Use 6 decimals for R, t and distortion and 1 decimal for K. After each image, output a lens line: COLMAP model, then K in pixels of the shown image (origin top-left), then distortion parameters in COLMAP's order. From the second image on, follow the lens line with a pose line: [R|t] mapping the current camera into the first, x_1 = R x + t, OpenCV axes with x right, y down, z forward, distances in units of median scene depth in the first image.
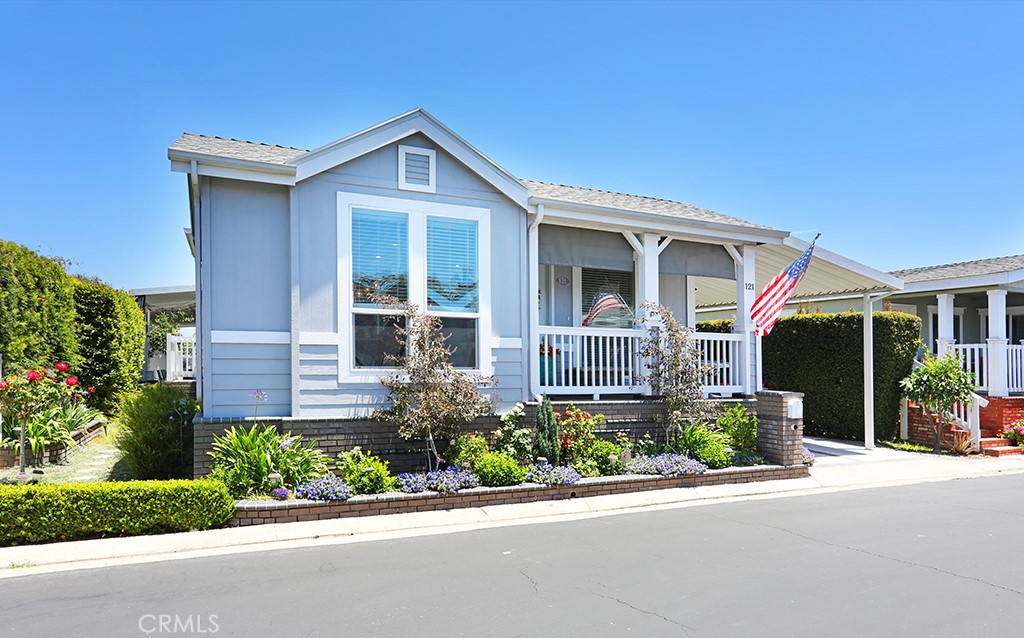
lens RADIAL K [[665.0, 0, 509.4], [0, 665.0, 370.5], [0, 0, 1]] dist [0.001551, 0.000927]
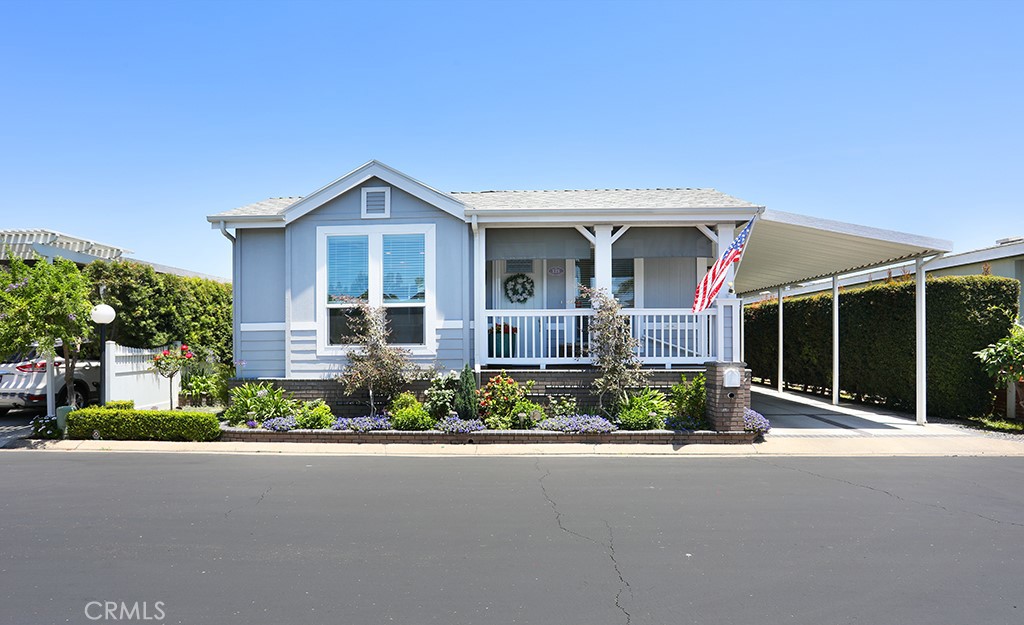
lens RADIAL K [[587.1, 0, 513.7], [0, 587.1, 356.4], [0, 0, 1]] dist [-0.029921, 0.000396]
pose [[0.890533, -0.011227, -0.454781, 0.632797], [0.012784, 0.999918, 0.000348, 0.022593], [0.454740, -0.006124, 0.890603, 0.031683]]
